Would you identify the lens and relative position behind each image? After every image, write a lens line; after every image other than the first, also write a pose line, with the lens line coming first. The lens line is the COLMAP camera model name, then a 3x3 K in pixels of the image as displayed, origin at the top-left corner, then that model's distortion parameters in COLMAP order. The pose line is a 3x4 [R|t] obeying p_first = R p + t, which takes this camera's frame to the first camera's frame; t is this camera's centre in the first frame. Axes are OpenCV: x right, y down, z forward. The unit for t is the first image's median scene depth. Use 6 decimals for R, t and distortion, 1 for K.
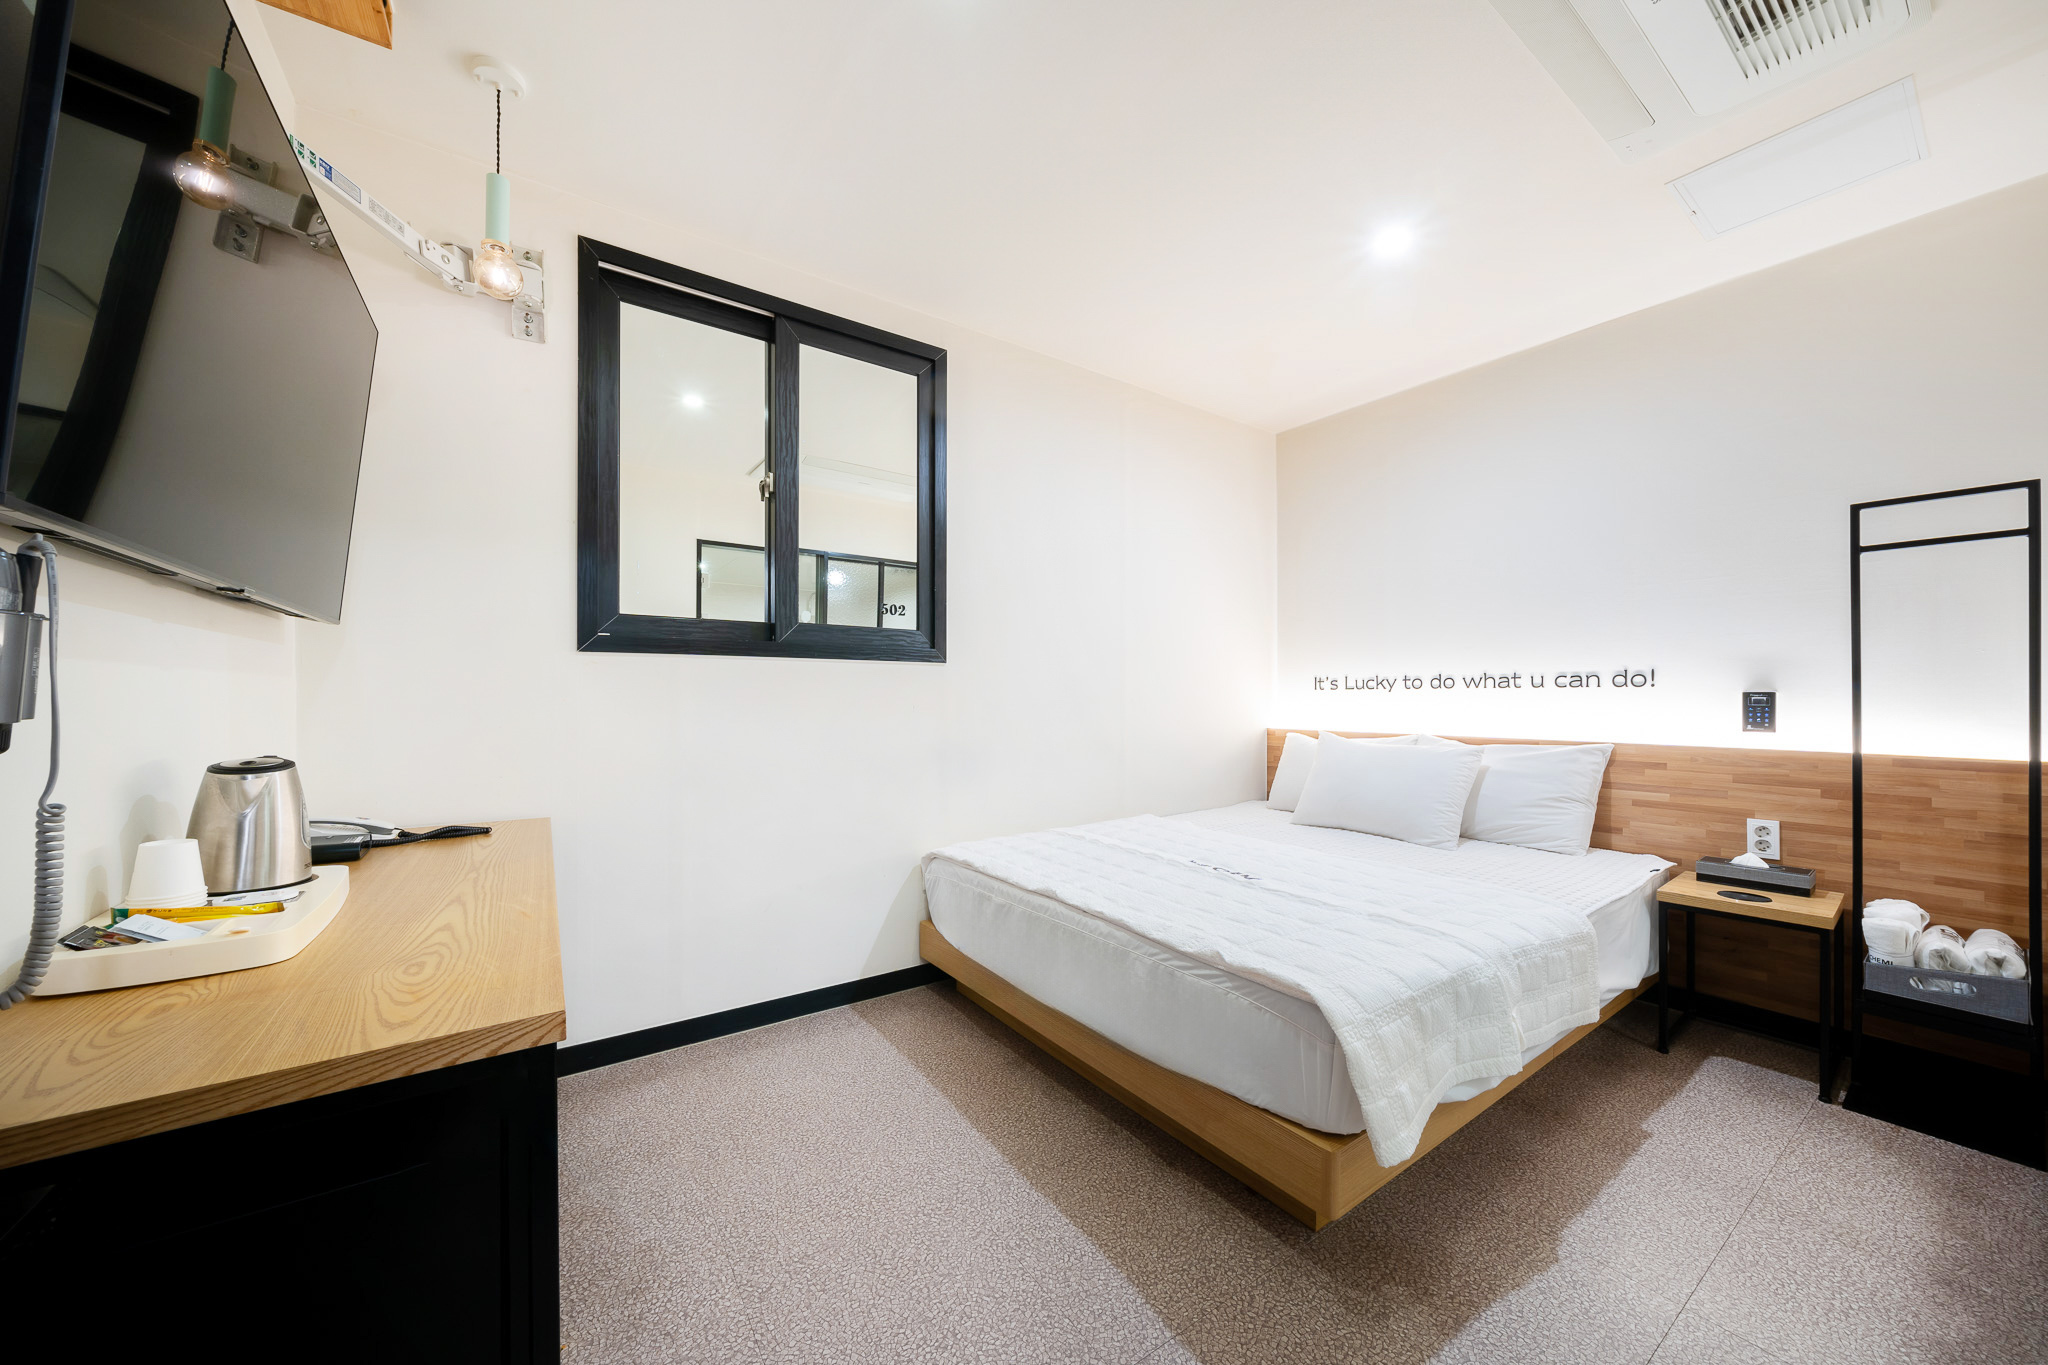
lens RADIAL K [[721.8, 0, 1027.6], [0, 721.8, 694.4], [0, 0, 1]] dist [-0.000125, -0.000081]
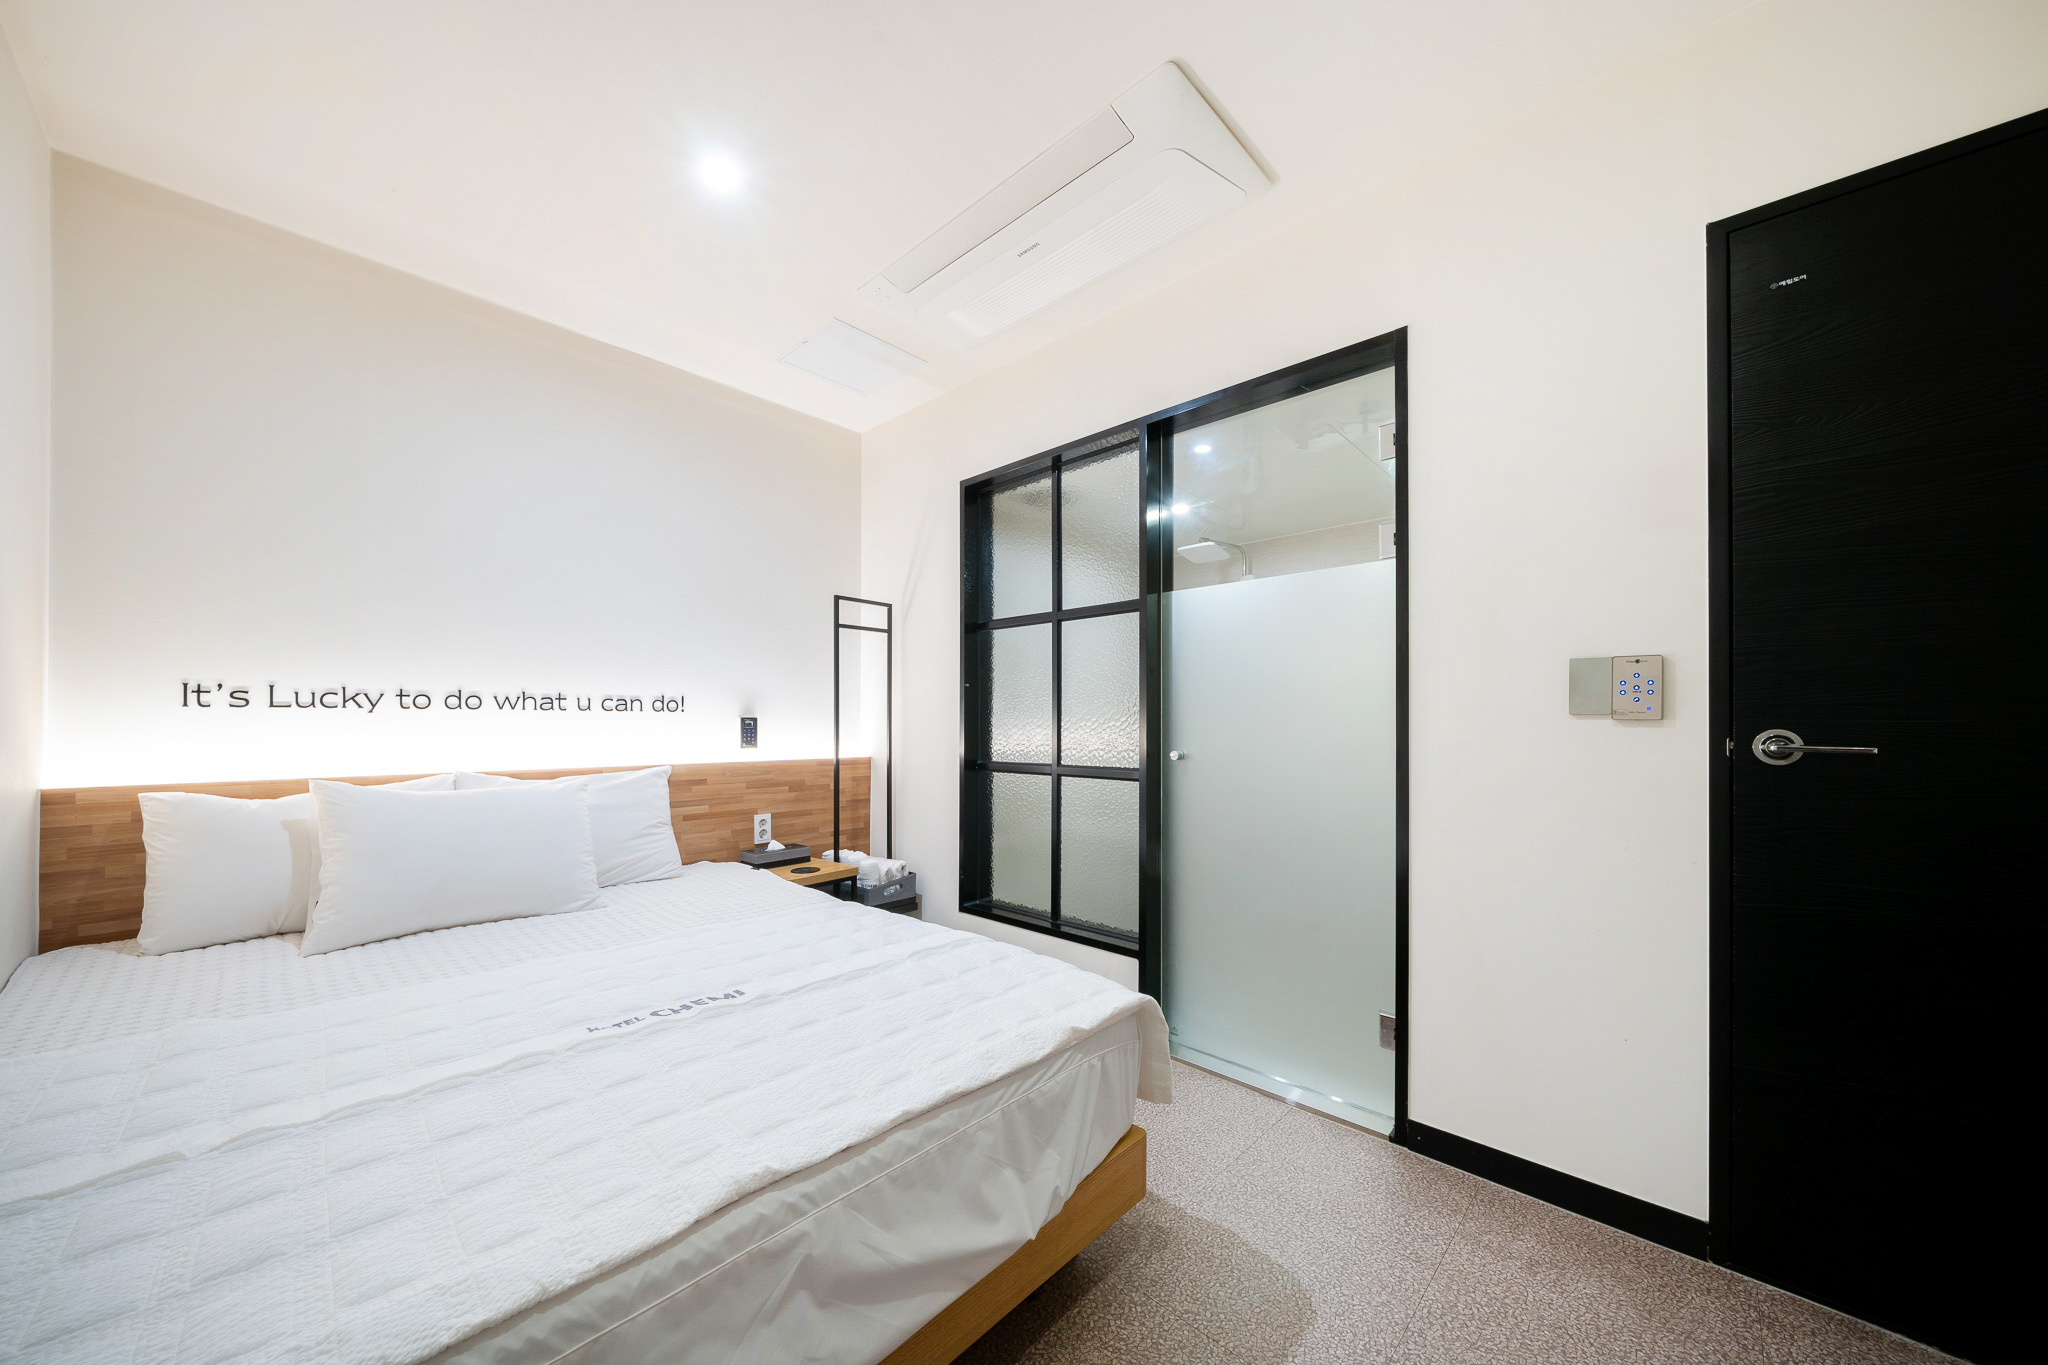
lens RADIAL K [[718.3, 0, 1012.1], [0, 718.3, 717.9], [0, 0, 1]] dist [-0.001297, -0.000070]
pose [[-0.190082, 0.002483, 0.981765, -0.316116], [-0.007530, 0.999964, -0.003987, -0.000876], [-0.981739, -0.008151, -0.190057, 0.709009]]
